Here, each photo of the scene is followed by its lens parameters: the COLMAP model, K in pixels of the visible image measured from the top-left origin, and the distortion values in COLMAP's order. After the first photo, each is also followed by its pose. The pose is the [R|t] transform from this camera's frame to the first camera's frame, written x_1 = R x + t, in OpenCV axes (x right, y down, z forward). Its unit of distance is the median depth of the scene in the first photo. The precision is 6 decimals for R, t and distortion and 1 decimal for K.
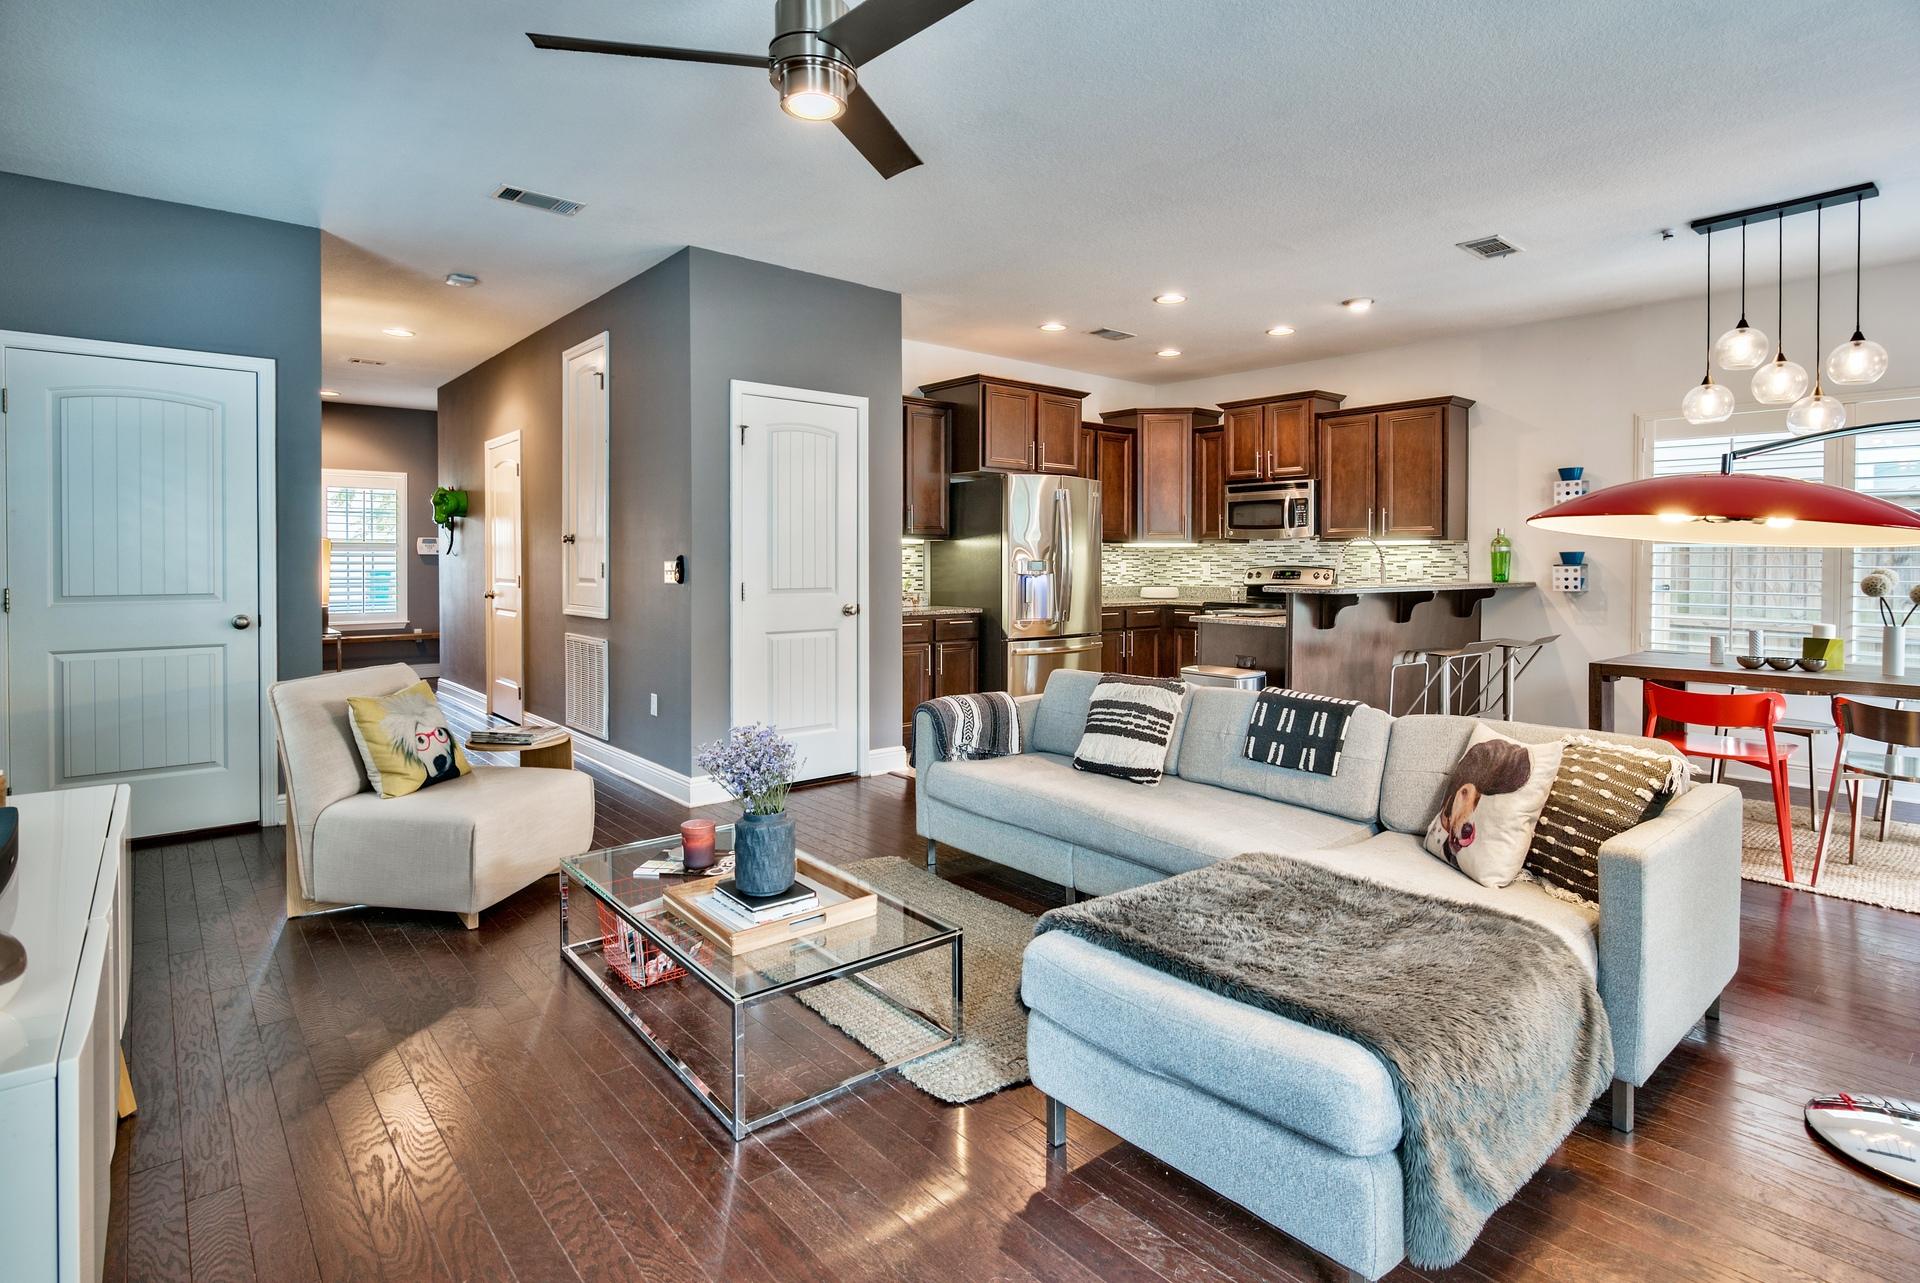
lens RADIAL K [[971.2, 0, 955.6], [0, 971.2, 568.5], [0, 0, 1]] dist [-0.007344, -0.000854]
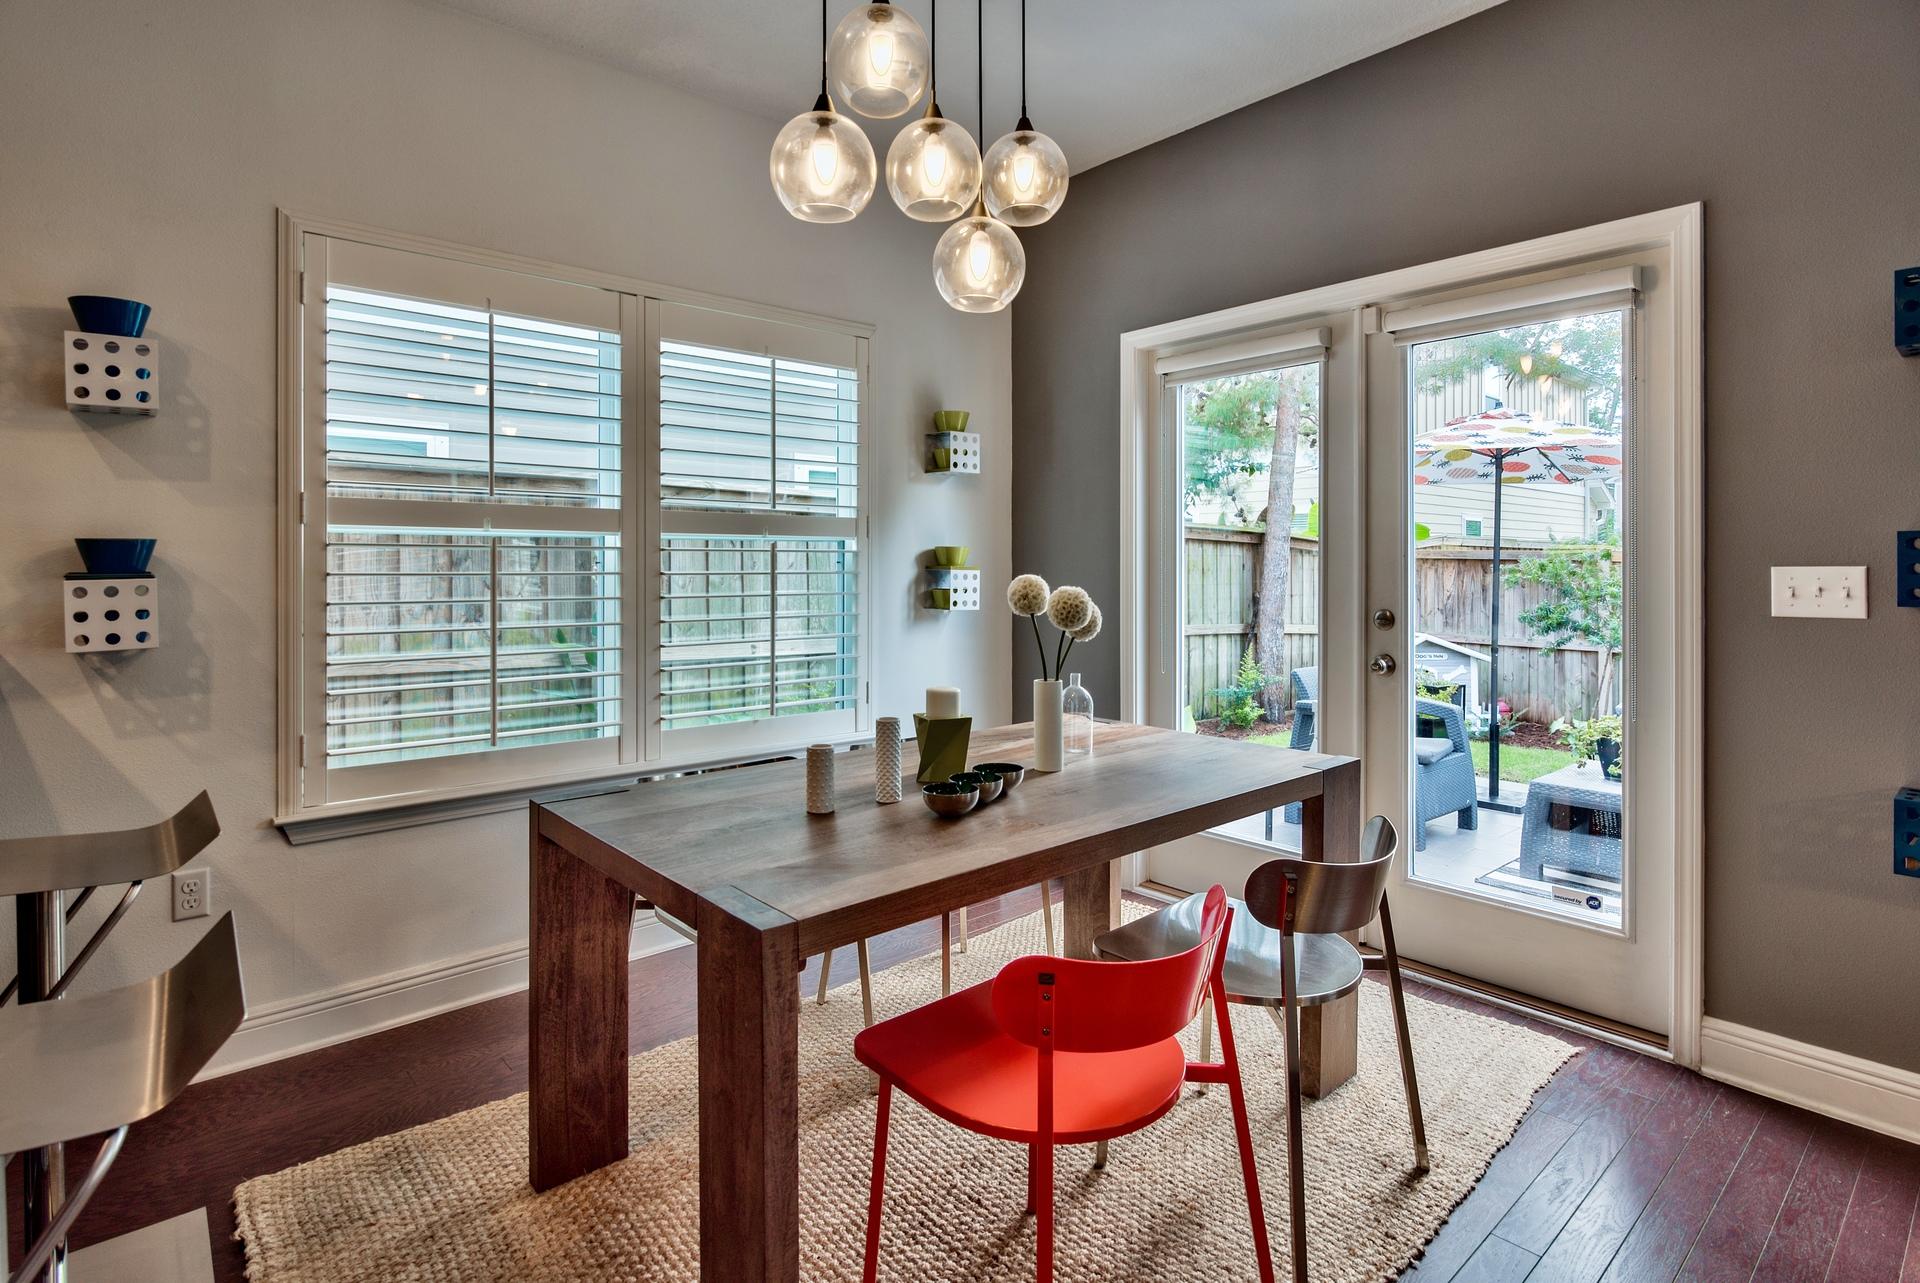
lens RADIAL K [[971.2, 0, 985.7], [0, 971.2, 569.7], [0, 0, 1]] dist [-0.007344, -0.000854]
pose [[-0.011021, -0.006047, 0.999921, 0.279823], [0.011115, 0.999919, 0.006170, -0.004595], [-0.999877, 0.011182, -0.010953, 0.691748]]
